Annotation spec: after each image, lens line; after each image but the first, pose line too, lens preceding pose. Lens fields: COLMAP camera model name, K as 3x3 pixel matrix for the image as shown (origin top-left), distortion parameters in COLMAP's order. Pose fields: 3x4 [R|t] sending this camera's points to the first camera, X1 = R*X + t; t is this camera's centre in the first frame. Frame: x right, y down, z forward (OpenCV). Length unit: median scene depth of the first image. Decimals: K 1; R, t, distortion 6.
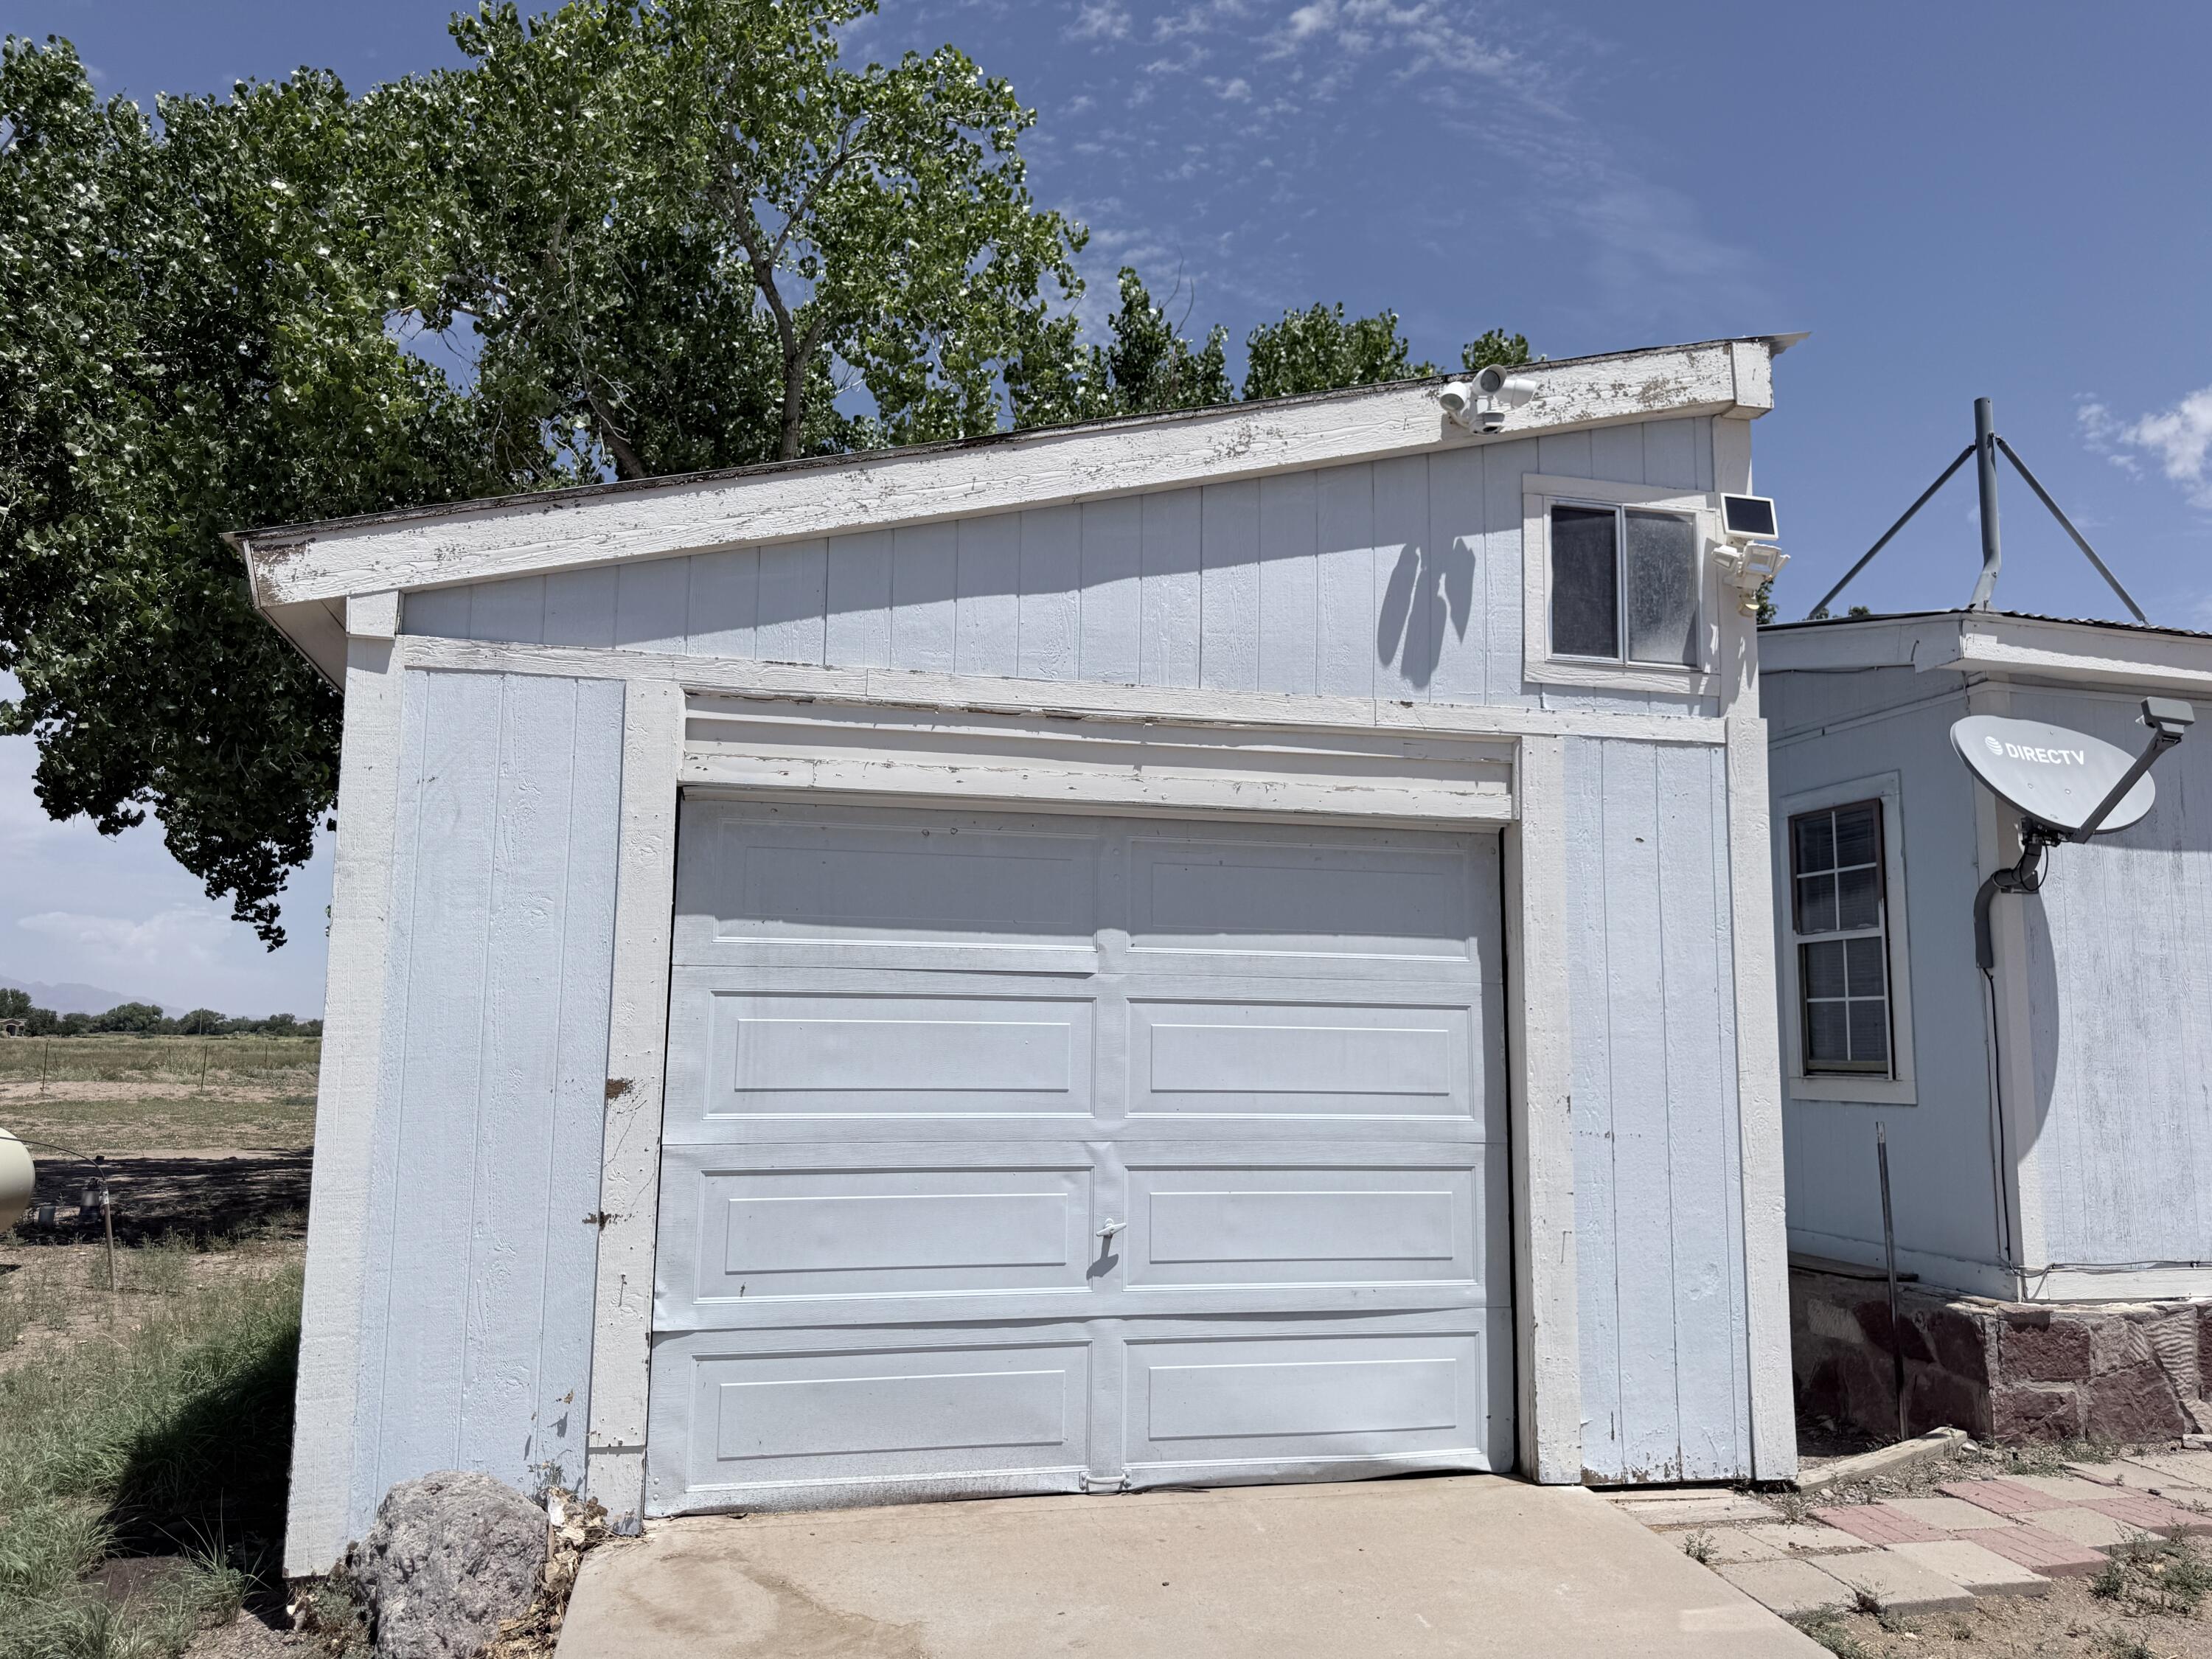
lens RADIAL K [[1539.1, 0, 1109.5], [0, 1539.1, 845.2], [0, 0, 1]] dist [0.082426, -0.097520]
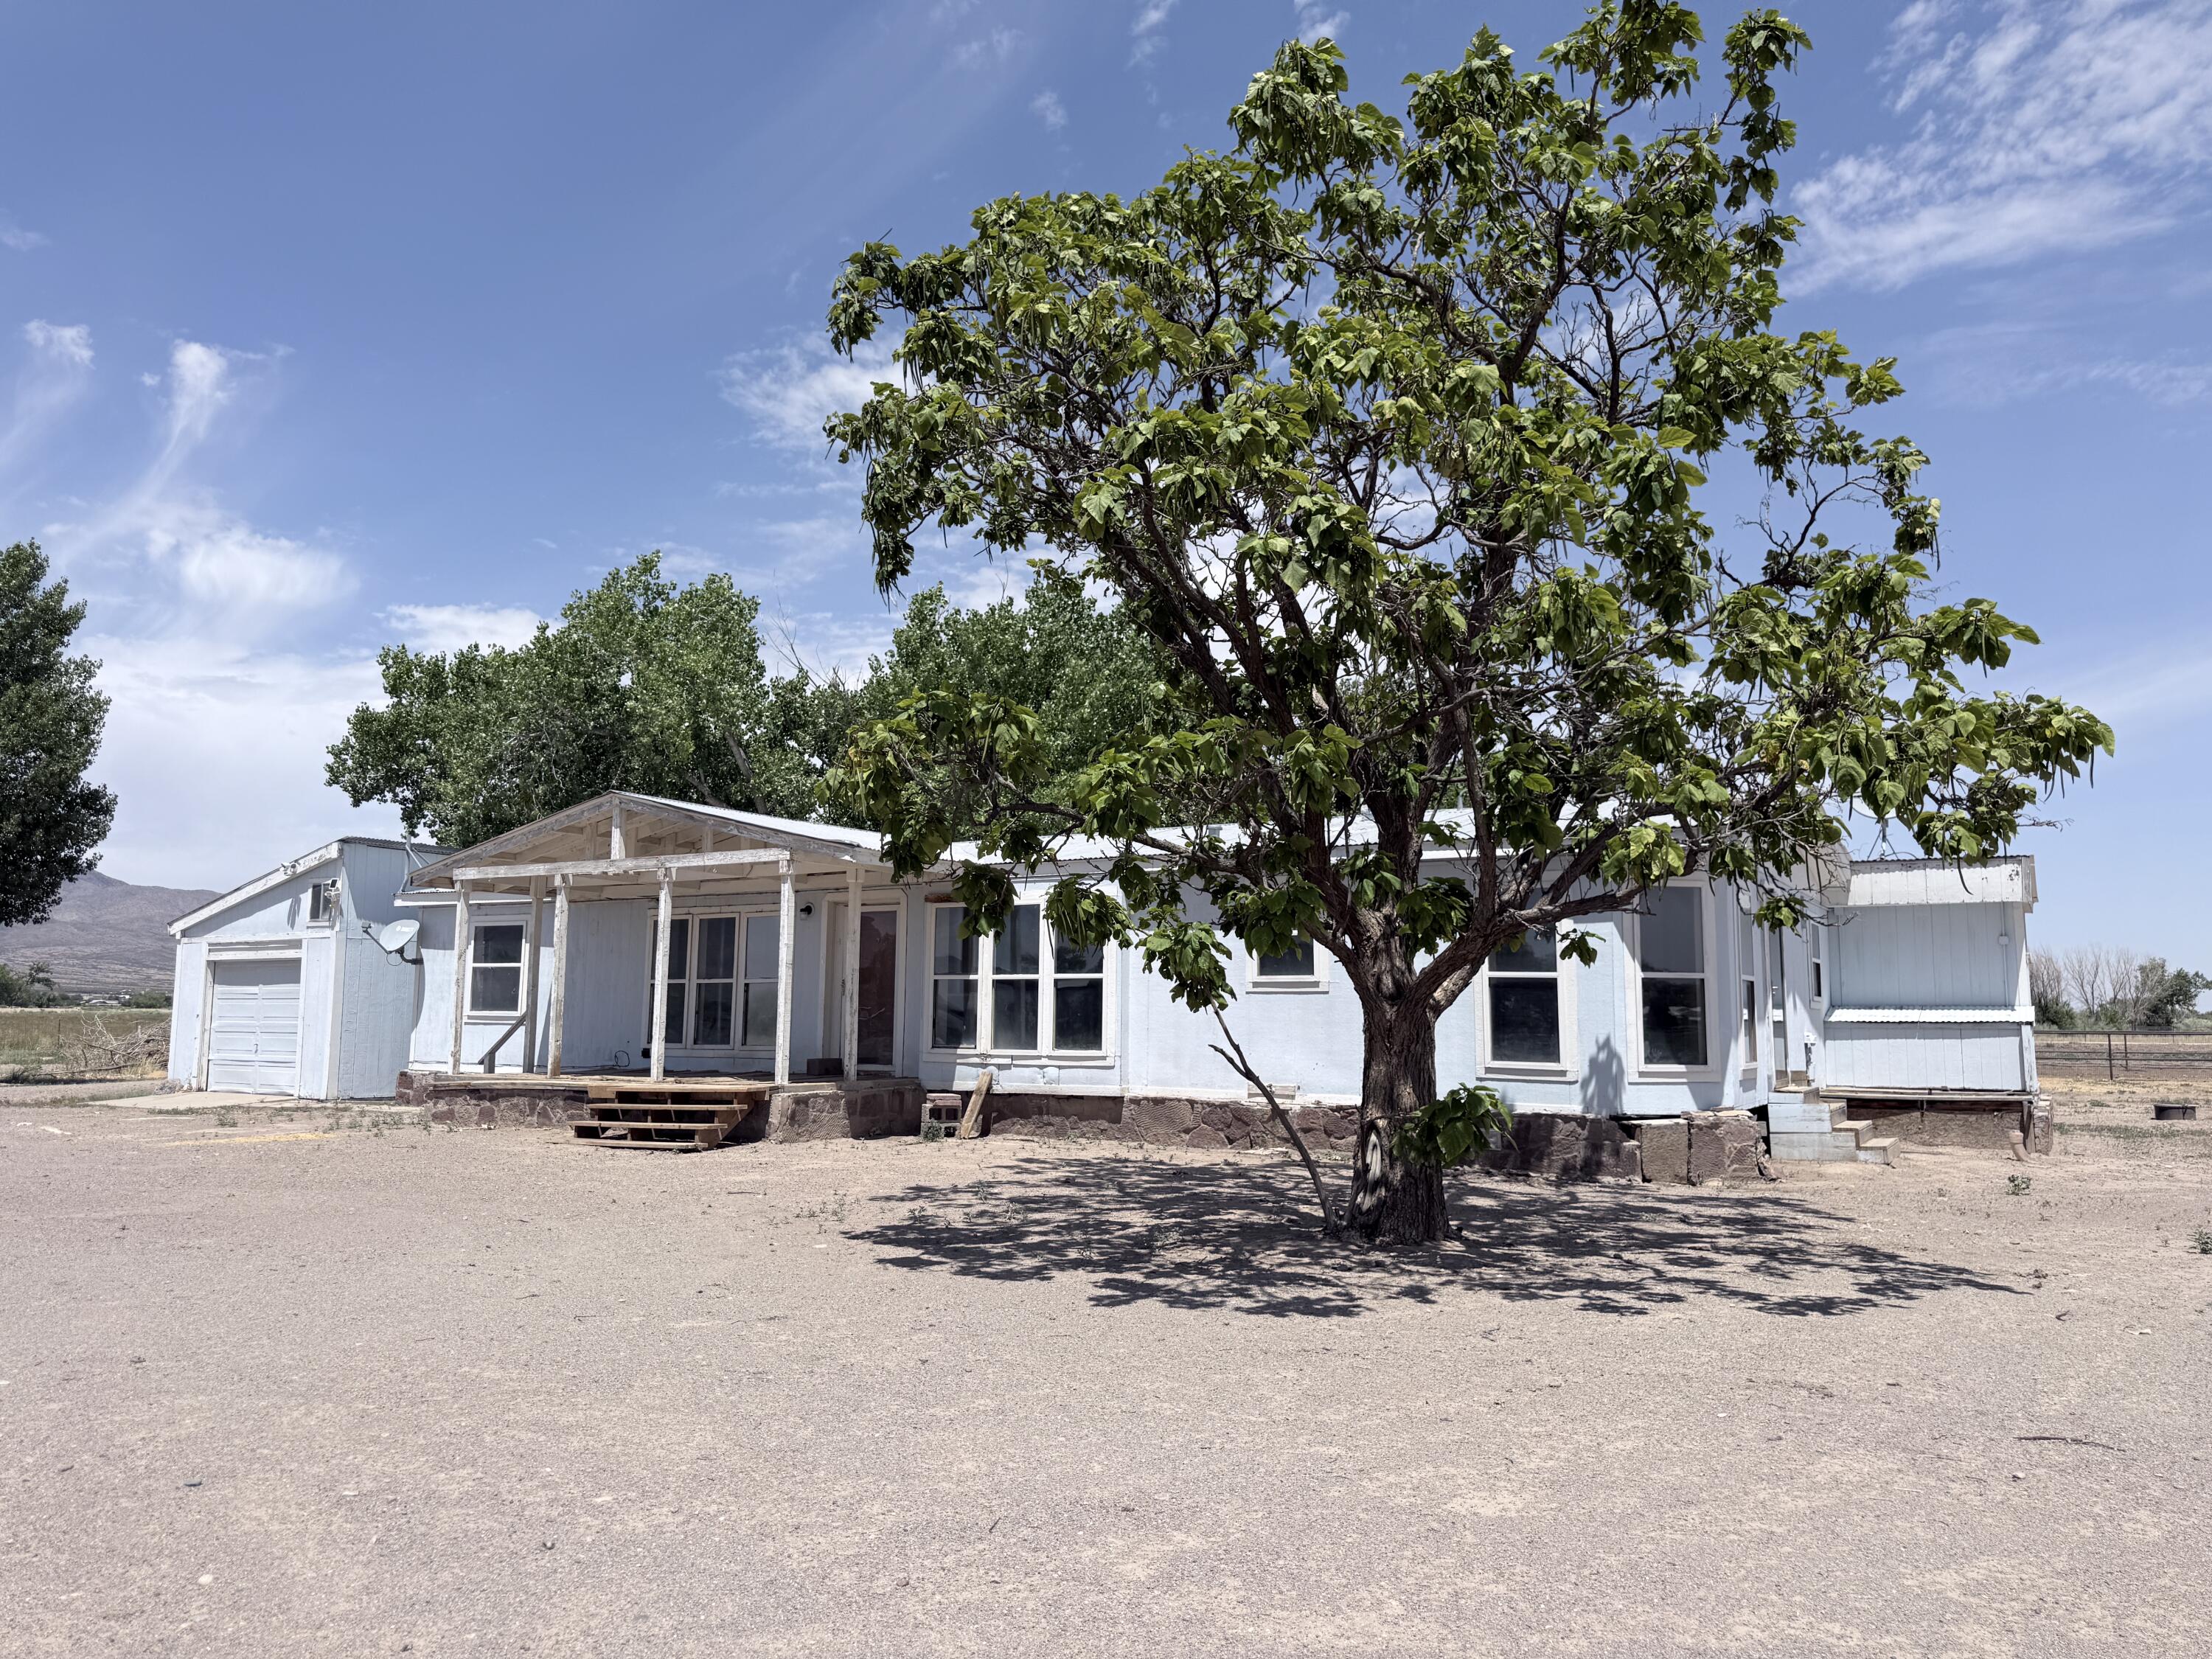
lens RADIAL K [[1539.1, 0, 1109.5], [0, 1539.1, 845.2], [0, 0, 1]] dist [0.082426, -0.097520]
pose [[0.692405, -0.088094, -0.716111, 5.326332], [0.095045, 0.995006, -0.030504, 0.022289], [0.715222, -0.046941, 0.697319, -0.497070]]
